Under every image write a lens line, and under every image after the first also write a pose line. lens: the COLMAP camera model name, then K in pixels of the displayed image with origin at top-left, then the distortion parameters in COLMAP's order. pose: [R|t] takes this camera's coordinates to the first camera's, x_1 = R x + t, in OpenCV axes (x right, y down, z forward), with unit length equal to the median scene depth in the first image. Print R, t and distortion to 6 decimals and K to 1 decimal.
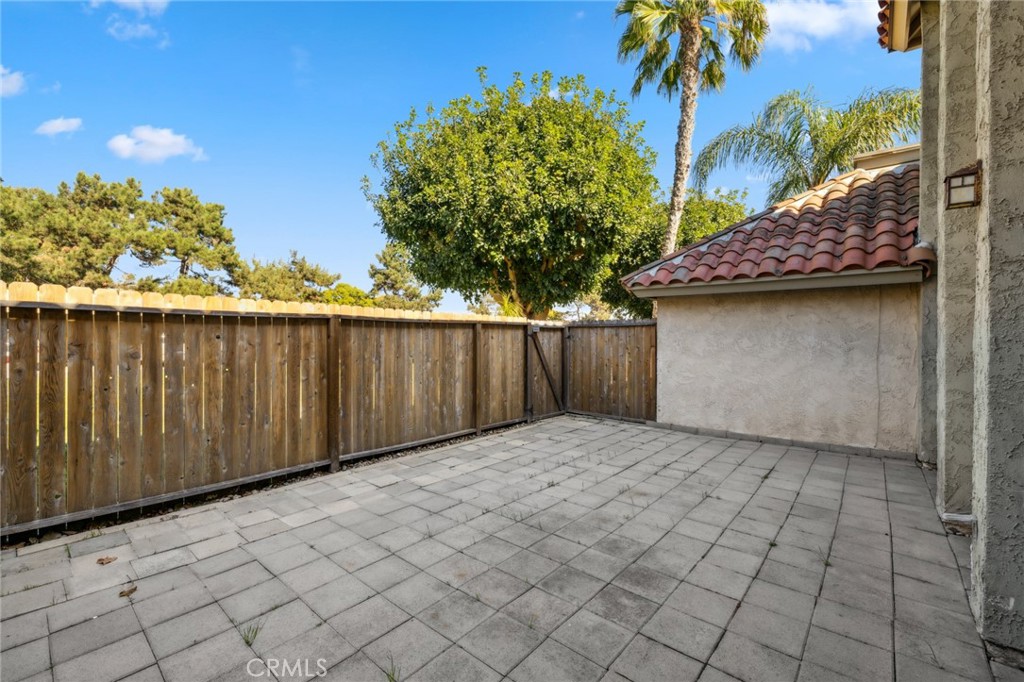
lens RADIAL K [[441.1, 0, 502.3], [0, 441.1, 336.8], [0, 0, 1]] dist [0.002267, 0.000367]
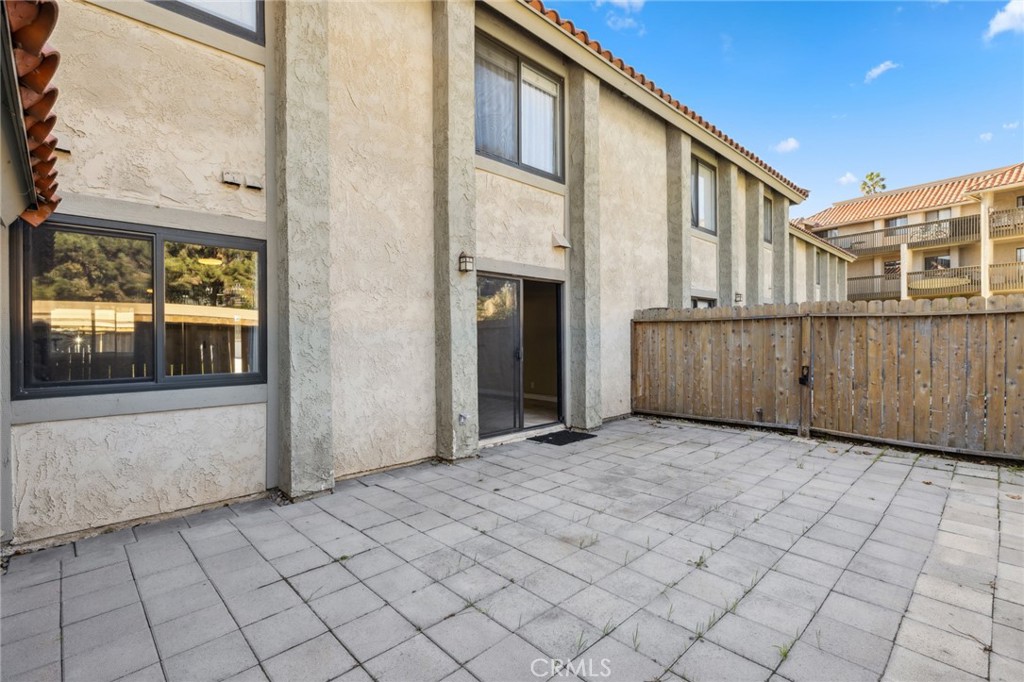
lens RADIAL K [[451.3, 0, 510.5], [0, 451.3, 338.4], [0, 0, 1]] dist [-0.000918, -0.000037]
pose [[-0.994781, 0.003726, 0.101963, 0.415061], [0.004470, 0.999965, 0.007069, 0.014499], [-0.101933, 0.007488, -0.994763, 2.204561]]
